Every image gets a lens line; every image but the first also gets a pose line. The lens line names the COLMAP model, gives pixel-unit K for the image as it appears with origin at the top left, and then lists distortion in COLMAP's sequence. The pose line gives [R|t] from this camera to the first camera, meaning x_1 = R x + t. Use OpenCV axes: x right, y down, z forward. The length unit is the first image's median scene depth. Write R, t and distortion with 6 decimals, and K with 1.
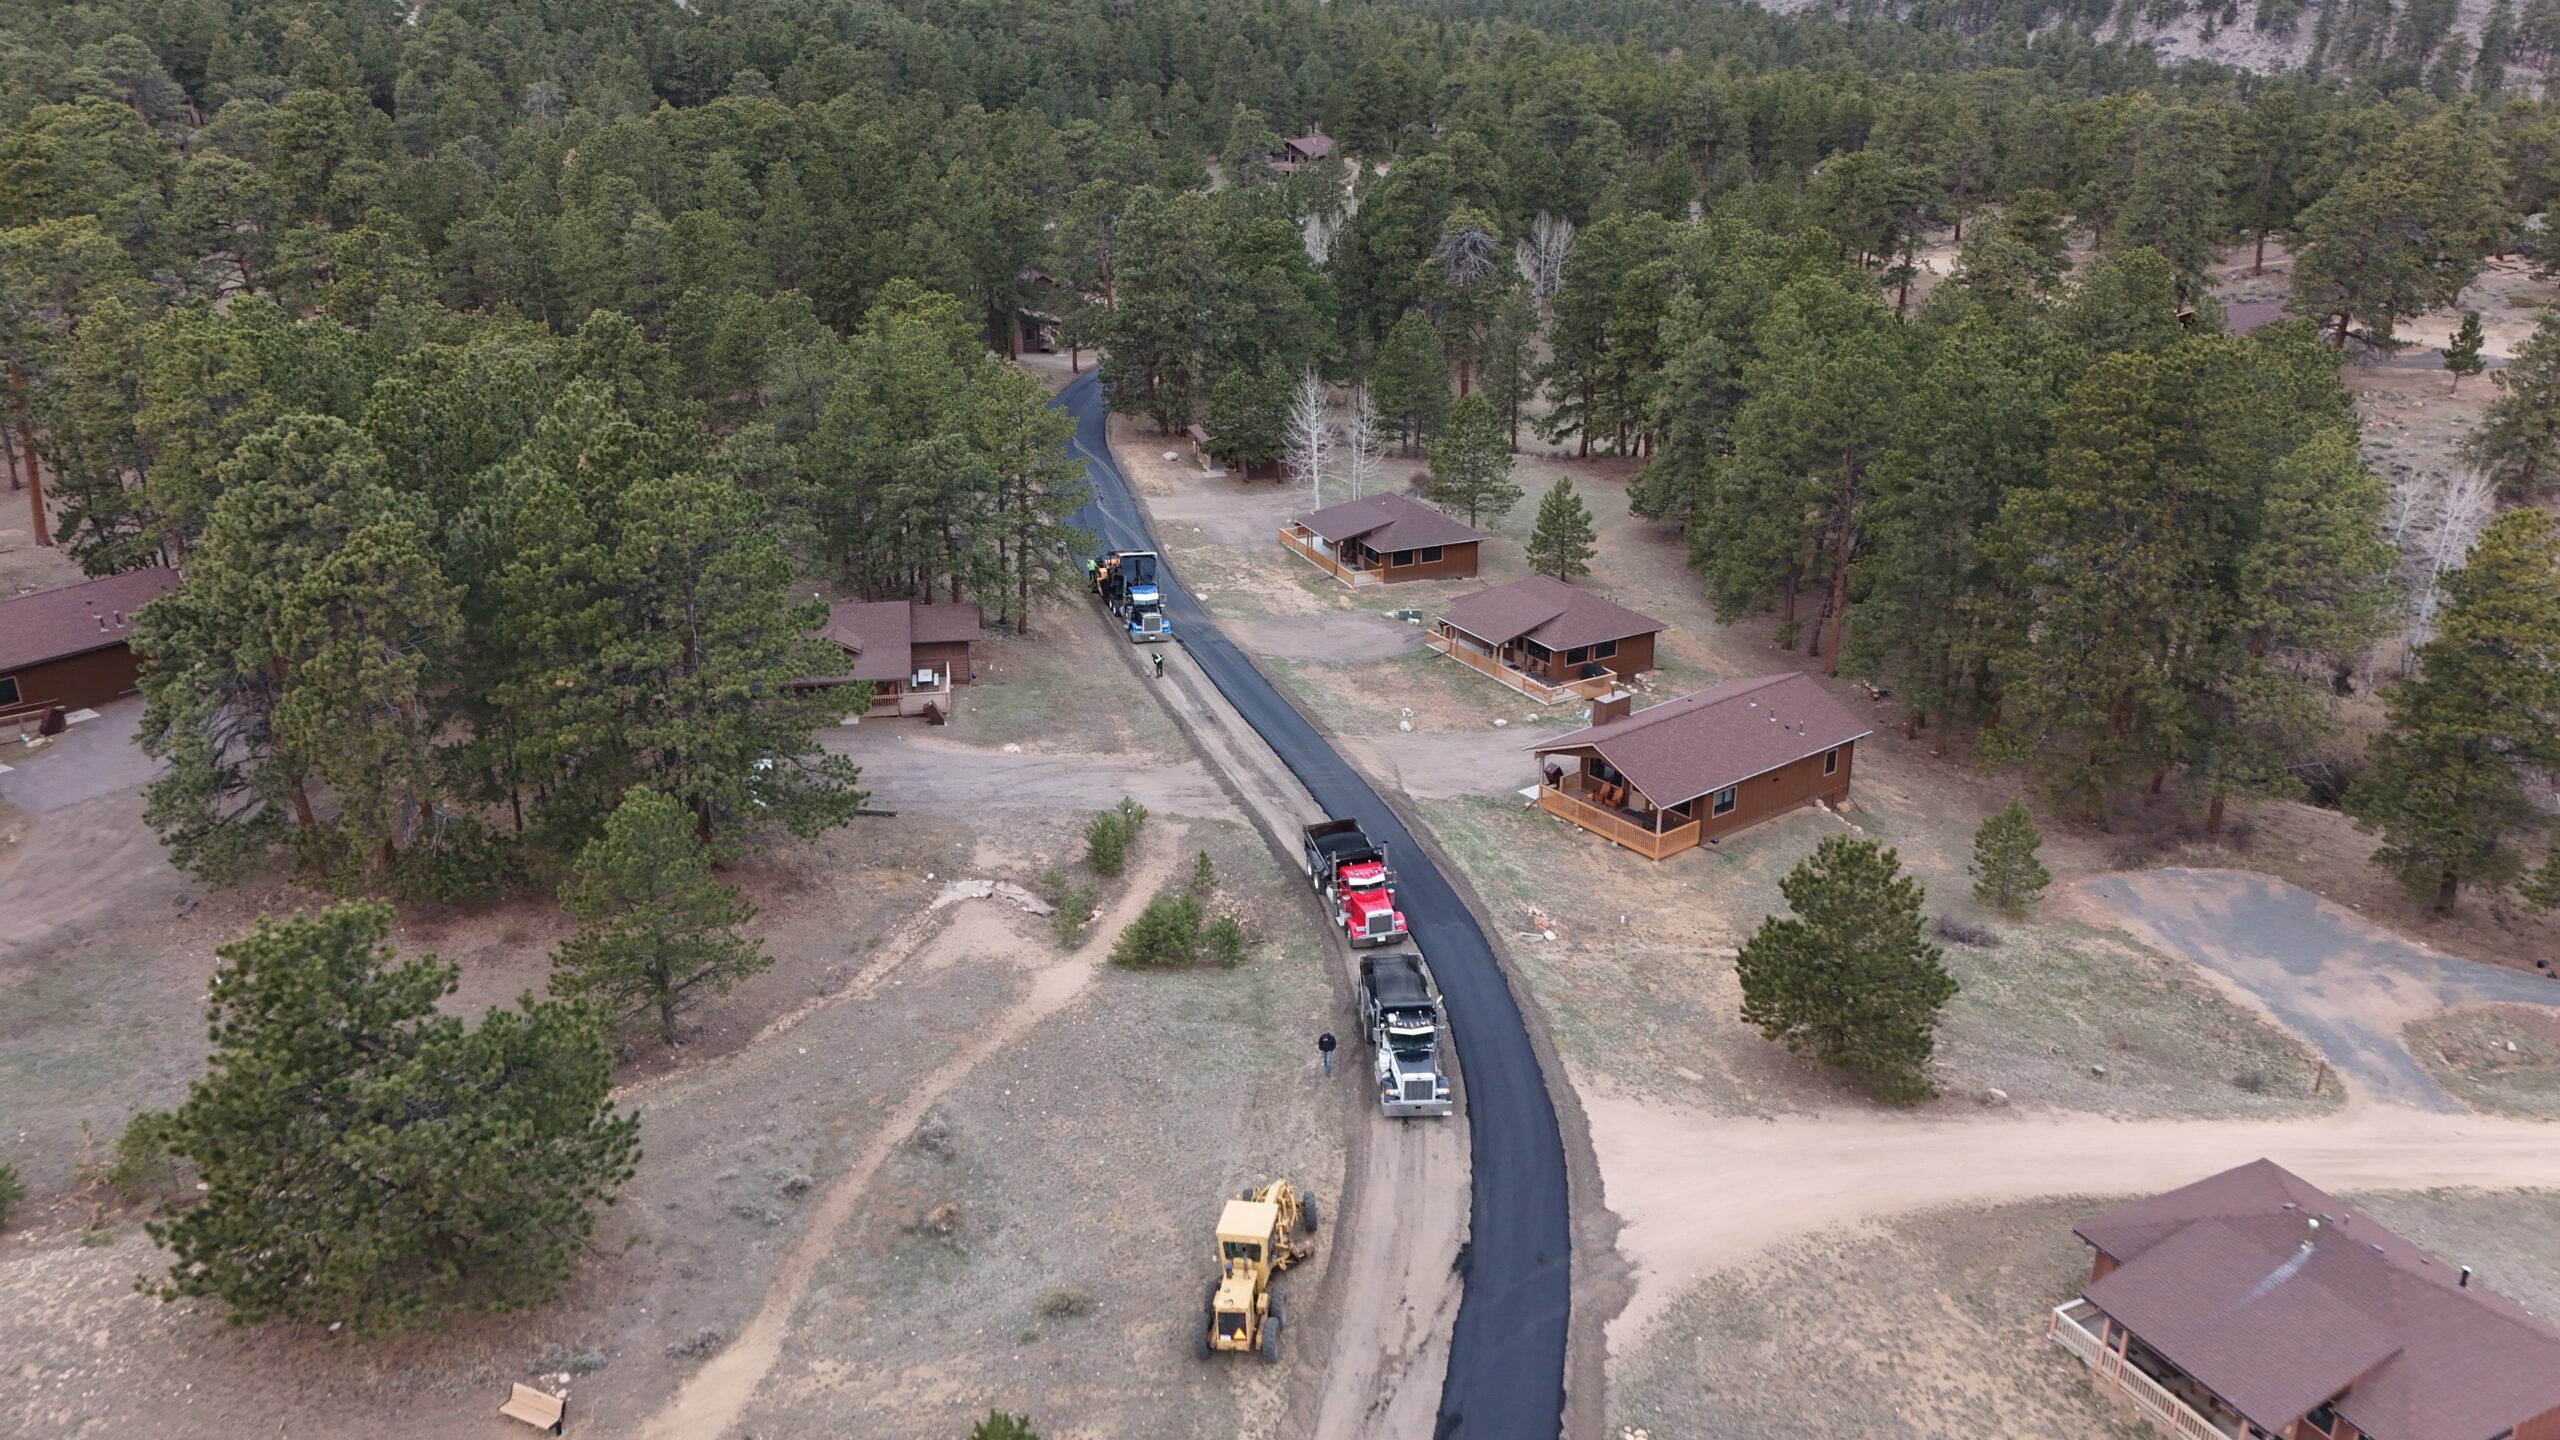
lens RADIAL K [[1859.2, 0, 1280.0], [0, 1859.2, 720.0], [0, 0, 1]] dist [0.130211, -0.274784]
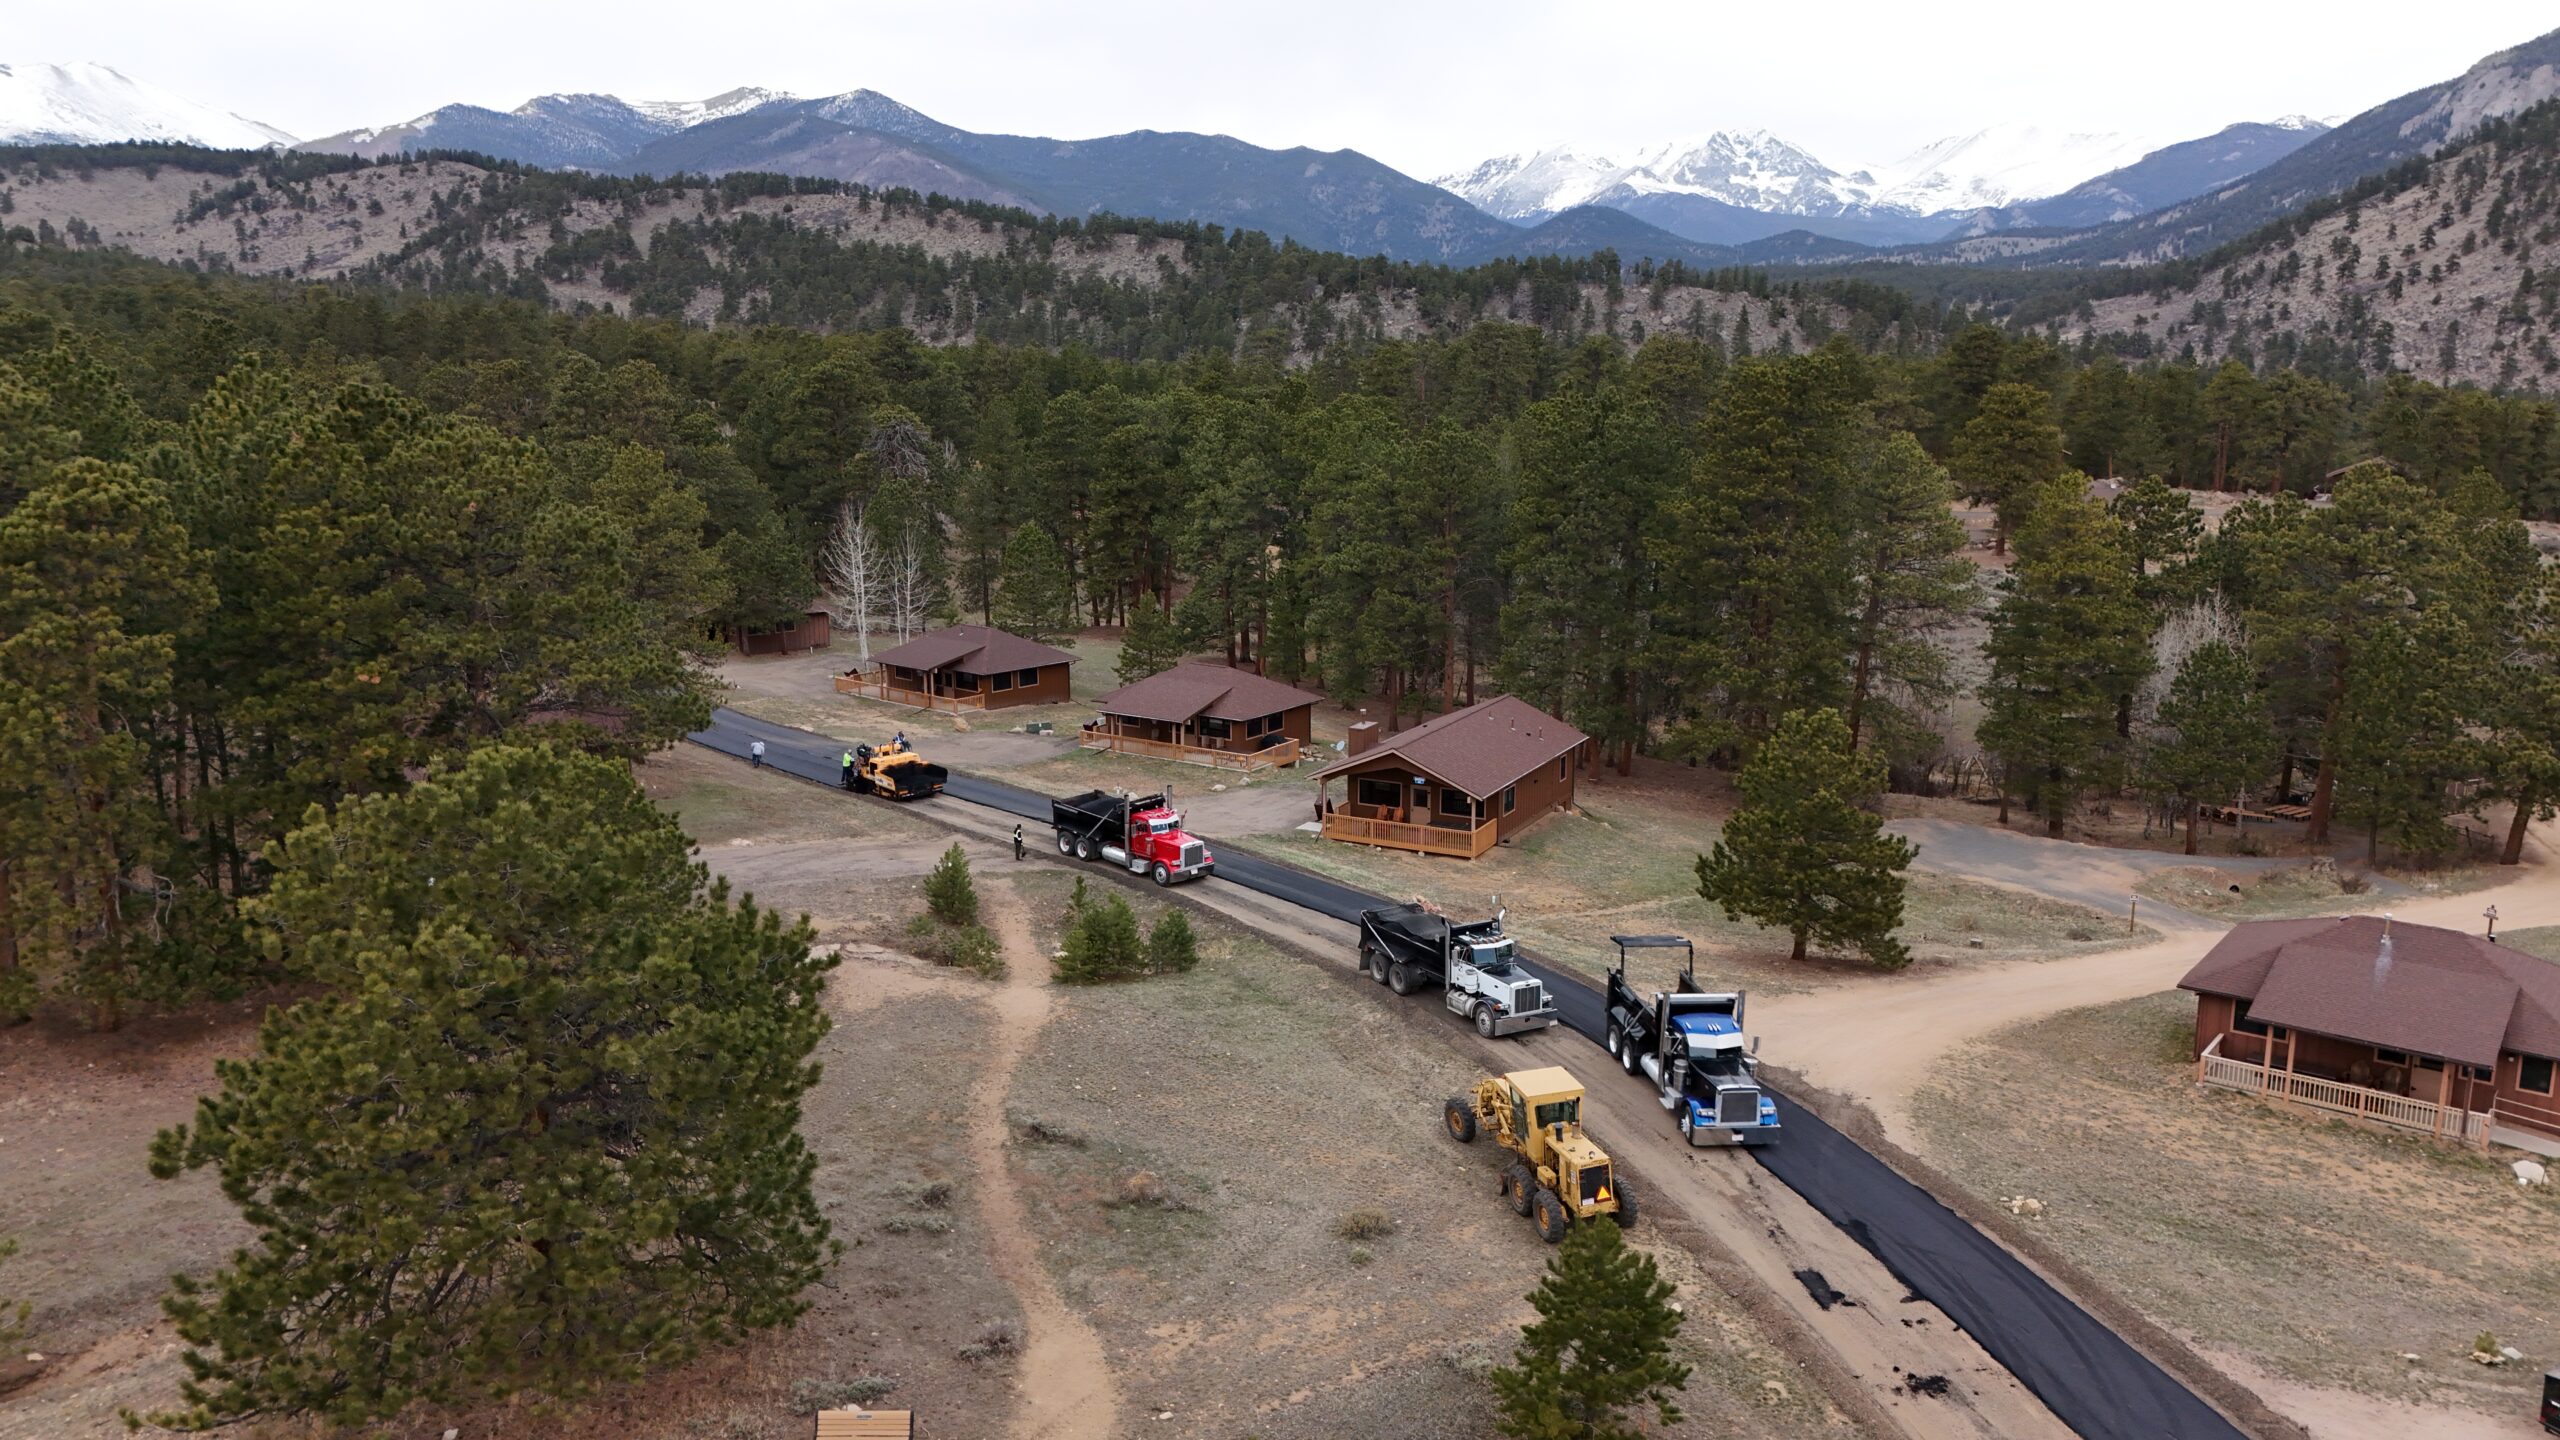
lens RADIAL K [[1869.9, 0, 1280.0], [0, 1869.9, 720.0], [0, 0, 1]] dist [0.069555, -0.063422]
pose [[0.903386, -0.079621, 0.421372, -0.321444], [0.154061, 0.977270, -0.145630, 0.141138], [-0.400199, 0.196477, 0.895119, 0.160479]]
